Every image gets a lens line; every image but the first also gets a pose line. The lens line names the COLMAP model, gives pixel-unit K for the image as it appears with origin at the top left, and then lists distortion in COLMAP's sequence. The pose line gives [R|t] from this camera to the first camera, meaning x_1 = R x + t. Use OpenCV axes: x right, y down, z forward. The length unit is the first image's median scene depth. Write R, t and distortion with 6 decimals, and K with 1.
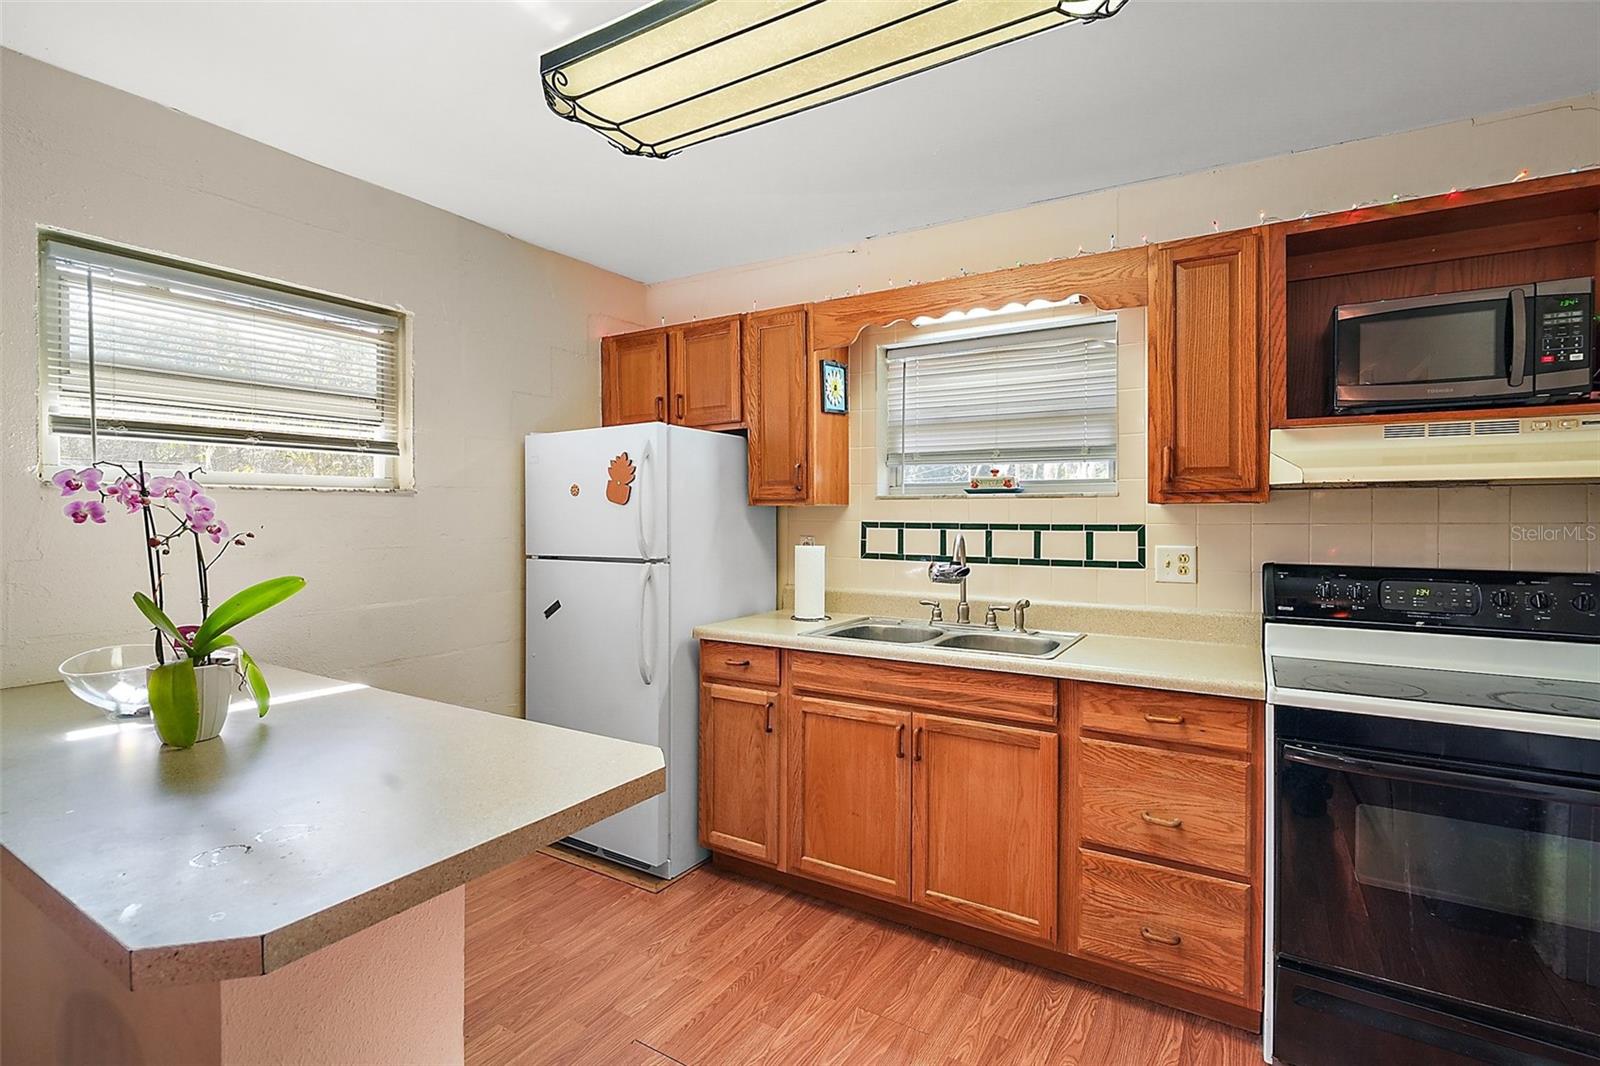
lens RADIAL K [[752.2, 0, 794.2], [0, 752.2, 520.5], [0, 0, 1]] dist [-0.004740, -0.001386]
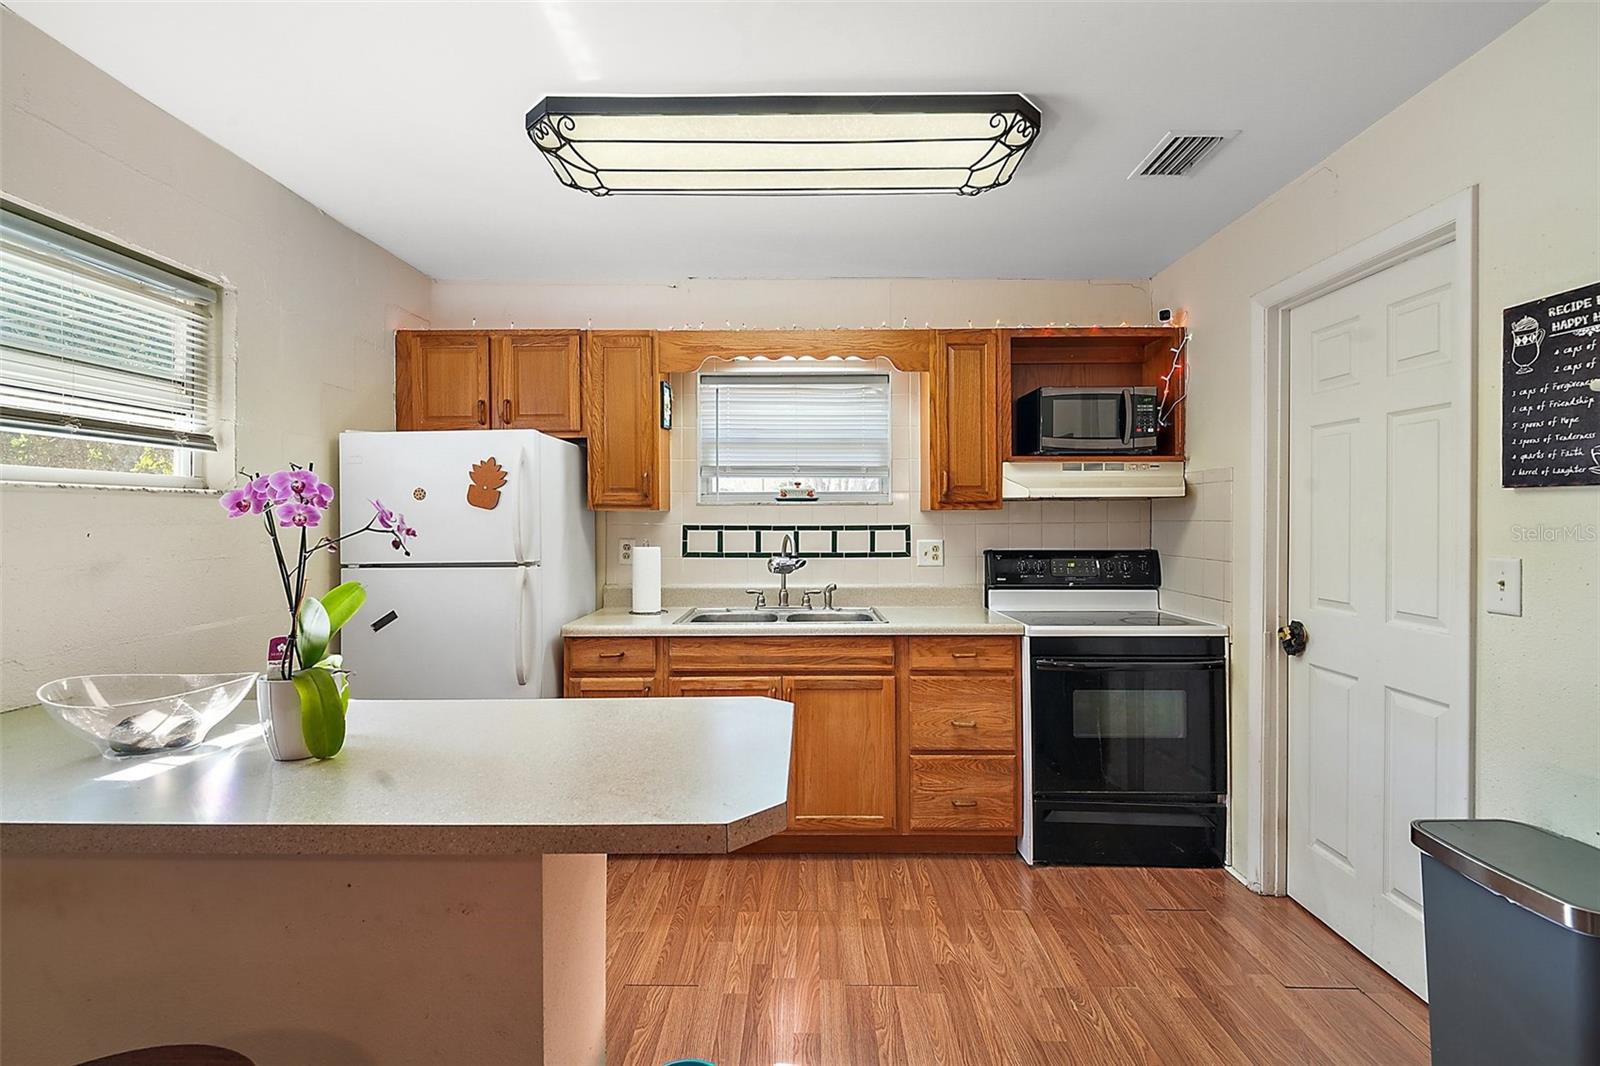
lens RADIAL K [[752.2, 0, 798.5], [0, 752.2, 518.6], [0, 0, 1]] dist [-0.004740, -0.001386]
pose [[0.854786, -0.002448, 0.518975, -0.431797], [0.007753, 0.999938, -0.008054, 0.002828], [-0.518923, 0.010909, 0.854752, -0.078231]]
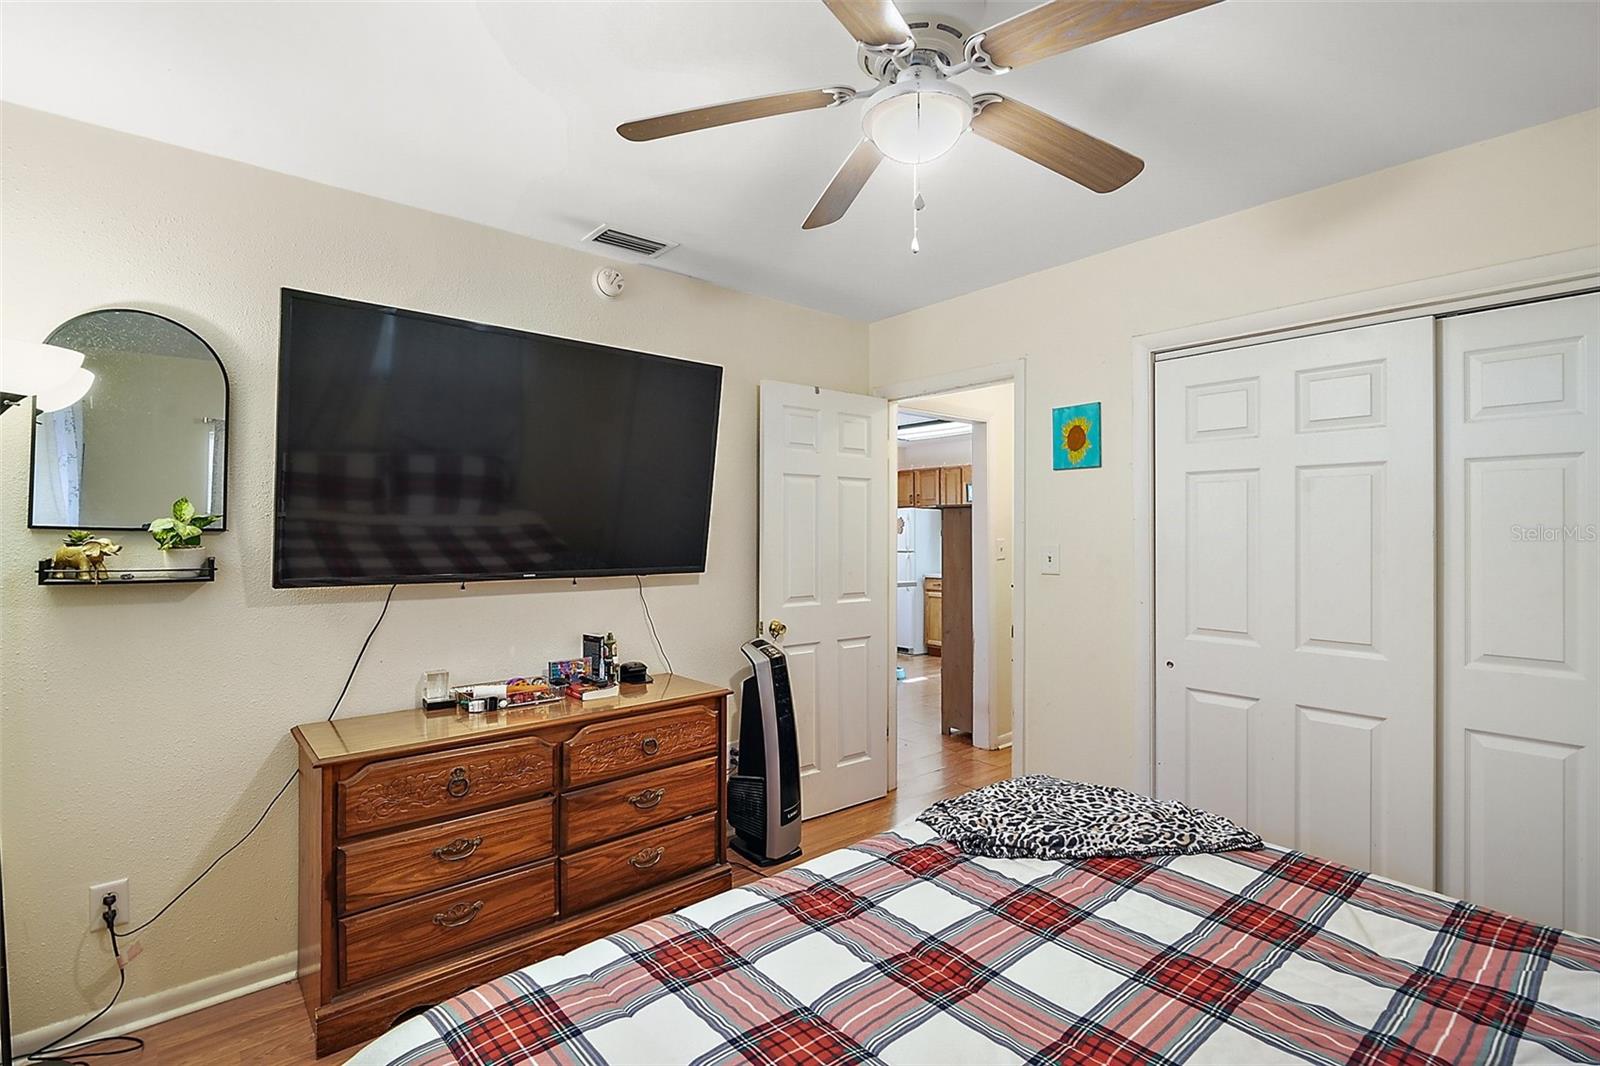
lens RADIAL K [[752.2, 0, 795.9], [0, 752.2, 528.1], [0, 0, 1]] dist [-0.004740, -0.001386]
pose [[0.954231, -0.000864, -0.299069, 0.316291], [-0.006307, 0.999715, -0.023010, 0.034202], [0.299004, 0.023843, 0.953954, -2.272541]]
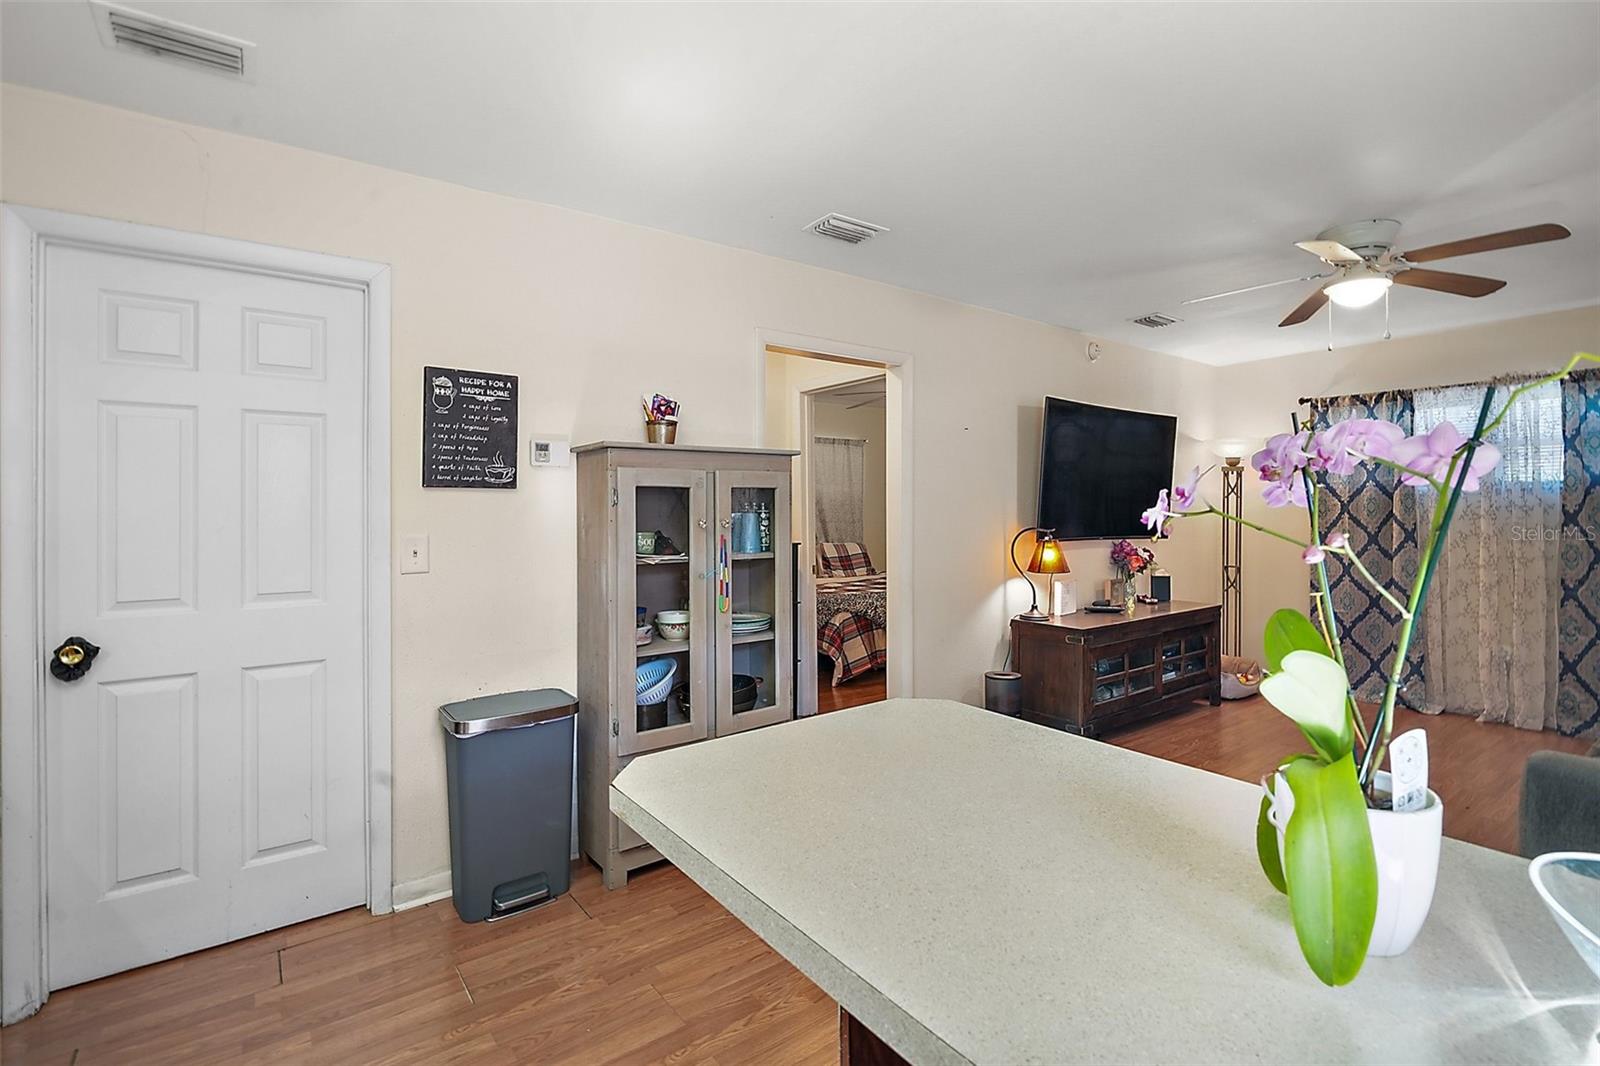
lens RADIAL K [[752.2, 0, 788.7], [0, 752.2, 506.6], [0, 0, 1]] dist [-0.004740, -0.001386]
pose [[-0.928803, 0.001306, 0.370571, -0.356823], [0.008076, 0.999828, 0.016719, -0.011954], [-0.370485, 0.018521, -0.928654, 0.919330]]
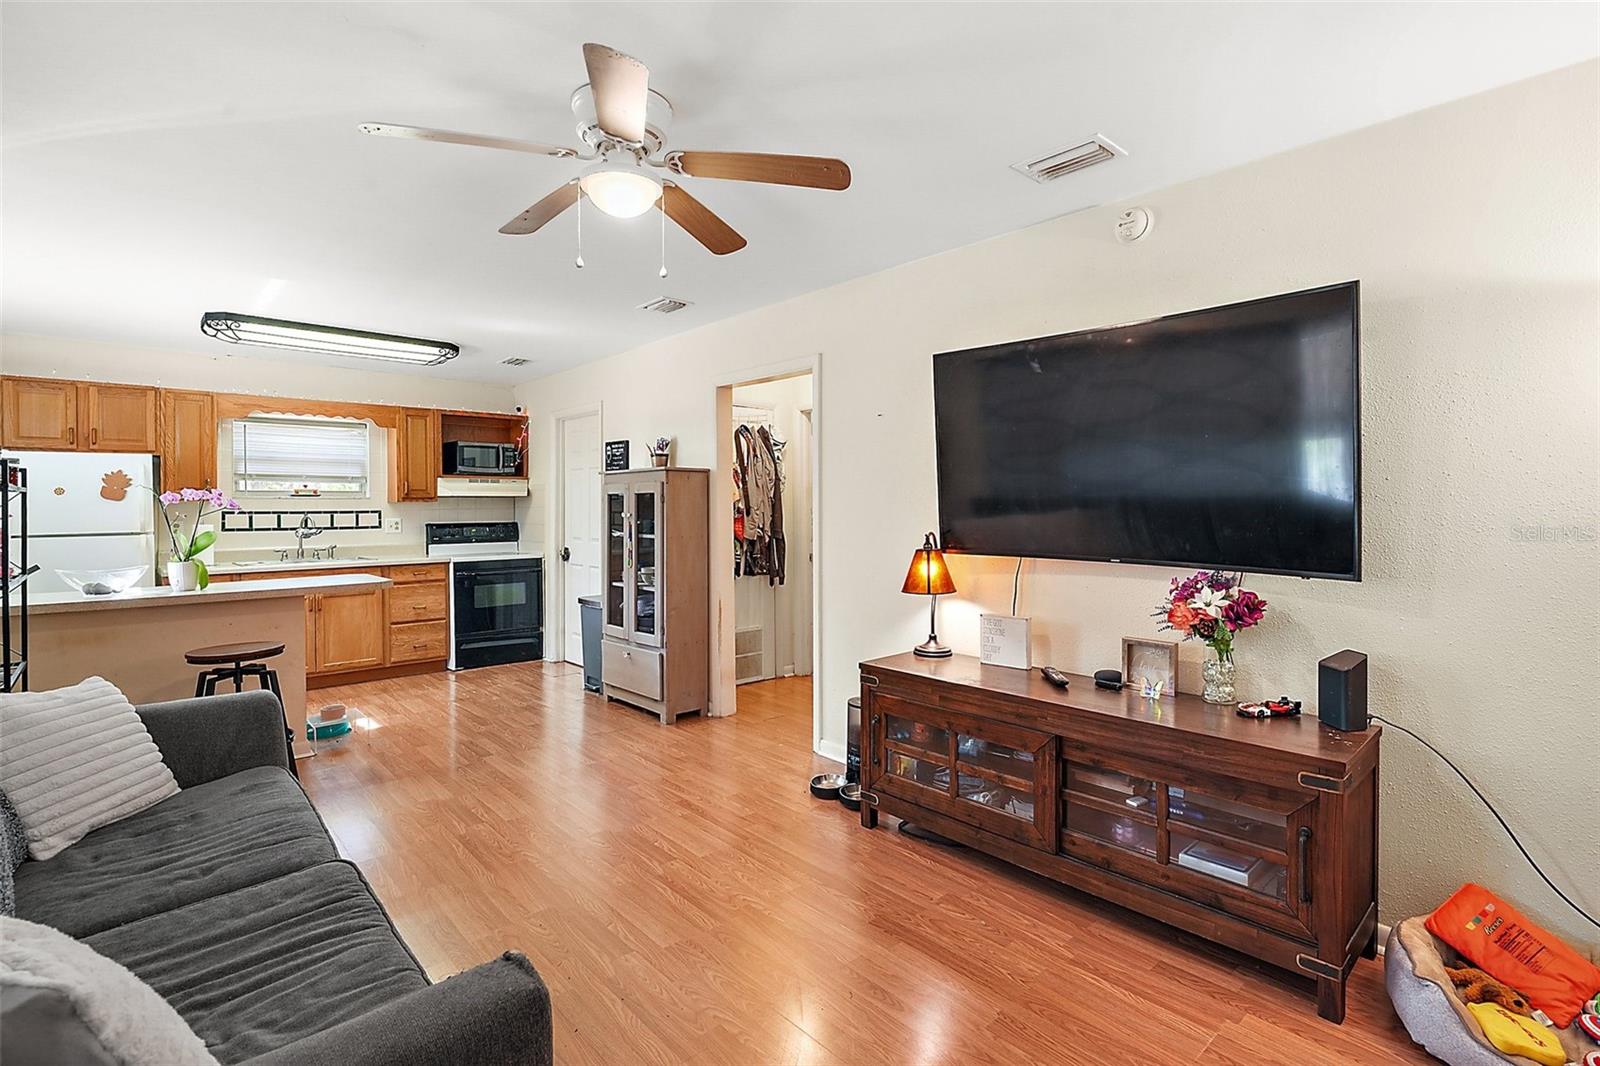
lens RADIAL K [[752.2, 0, 802.8], [0, 752.2, 505.5], [0, 0, 1]] dist [-0.004740, -0.001386]
pose [[0.267596, 0.000634, 0.963531, -1.554826], [0.015988, 0.999859, -0.005098, 0.023989], [-0.963399, 0.016770, 0.267548, -1.005422]]
